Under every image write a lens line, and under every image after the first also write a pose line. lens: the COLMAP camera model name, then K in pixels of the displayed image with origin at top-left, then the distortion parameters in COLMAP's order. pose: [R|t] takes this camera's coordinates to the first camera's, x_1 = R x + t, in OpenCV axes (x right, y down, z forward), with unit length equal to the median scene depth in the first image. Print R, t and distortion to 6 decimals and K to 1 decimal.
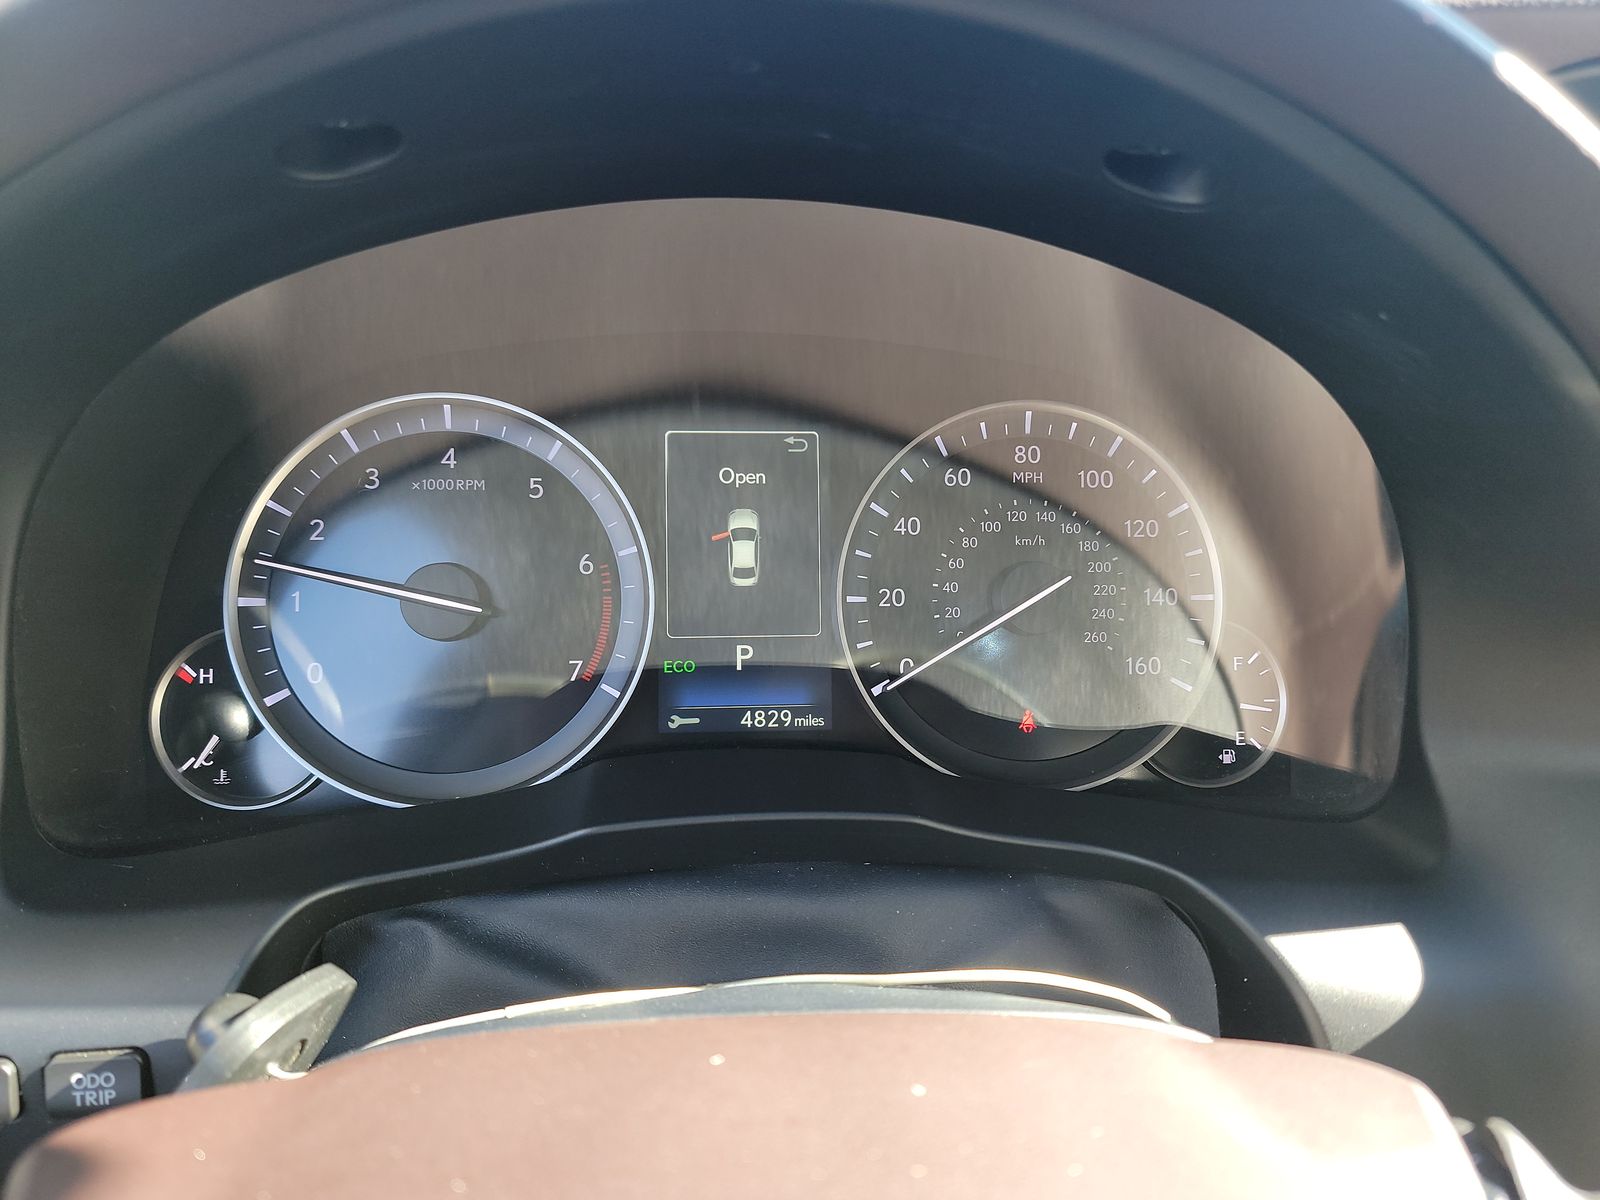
lens RADIAL K [[1120.7, 0, 807.8], [0, 1120.7, 582.3], [0, 0, 1]] dist [0.084904, -0.072129]
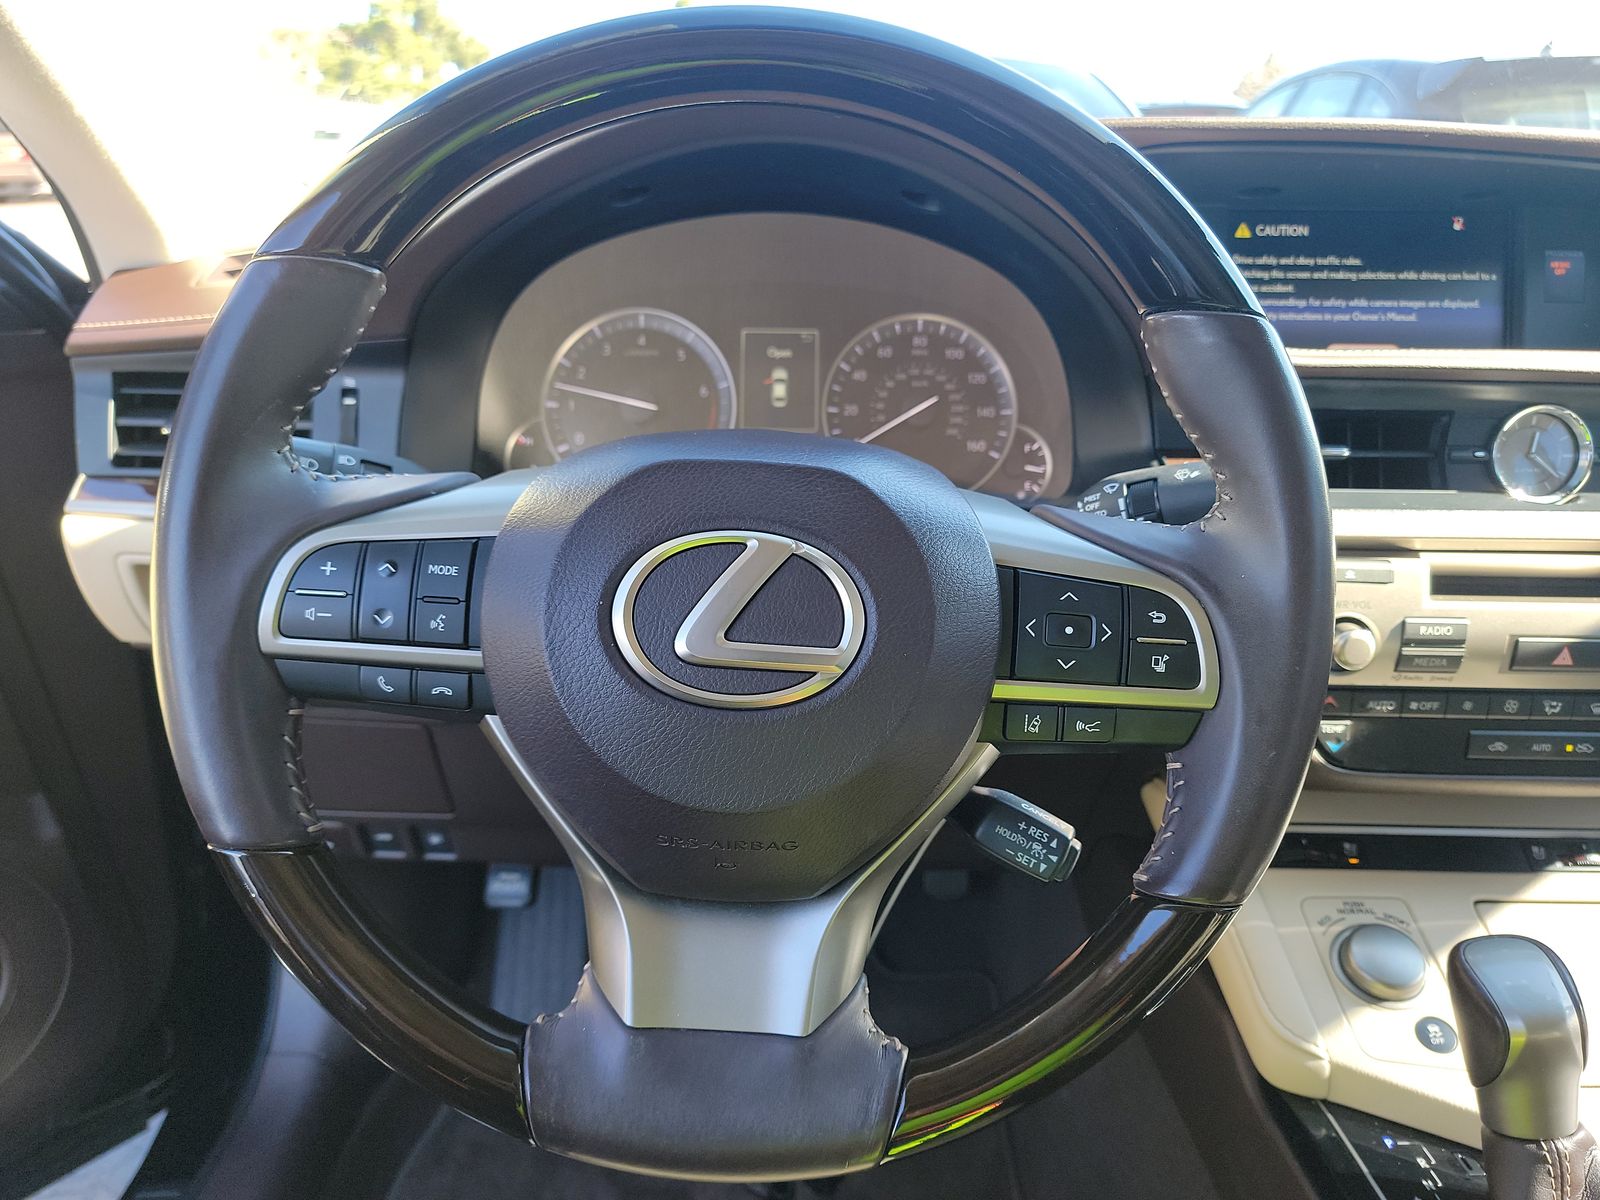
lens RADIAL K [[1133.4, 0, 800.0], [0, 1133.4, 600.0], [0, 0, 1]] dist [0.071442, -0.056453]
pose [[0.996103, 0.014143, -0.087051, 0.166860], [-0.016902, 0.999375, -0.031034, 0.422537], [0.086558, 0.032384, 0.995720, -1.051316]]
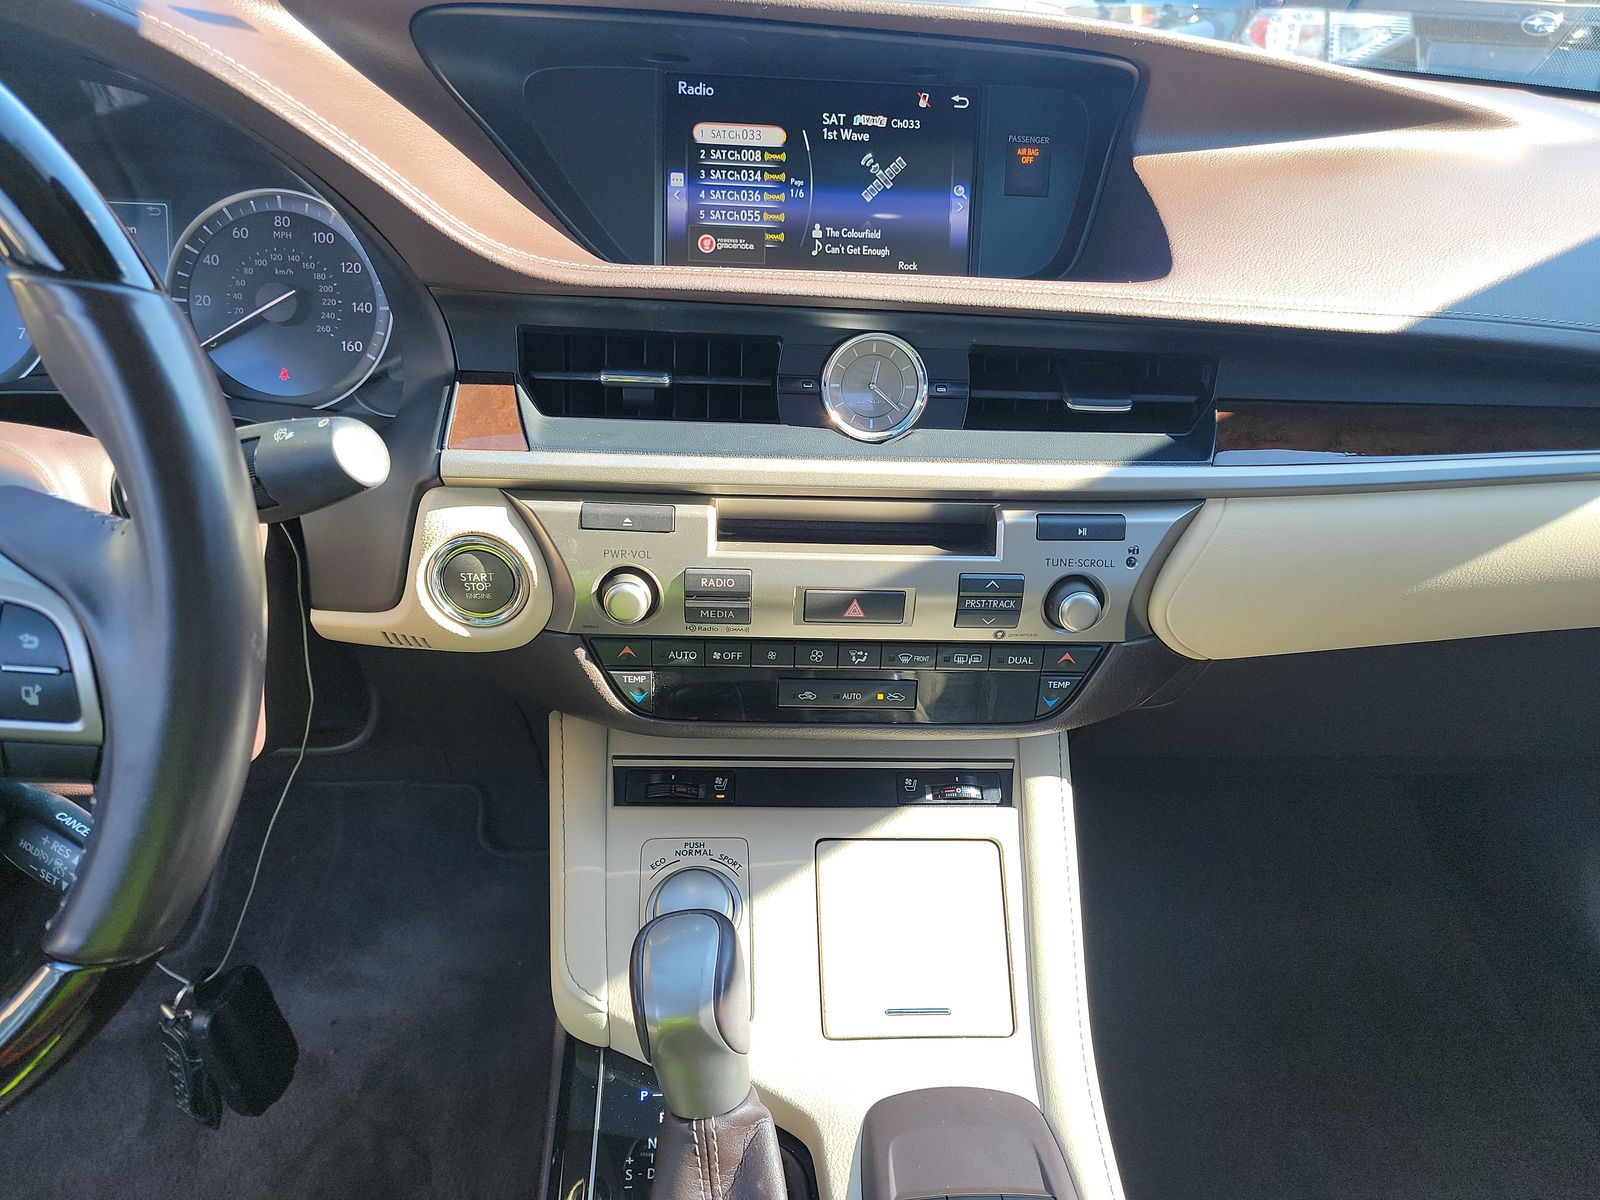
lens RADIAL K [[1120.7, 0, 807.8], [0, 1120.7, 582.3], [0, 0, 1]] dist [0.084904, -0.072129]
pose [[0.998719, 0.033712, -0.037731, 1.118658], [-0.028993, 0.992437, 0.119285, 0.213385], [0.041467, -0.118039, 0.992143, -0.823432]]
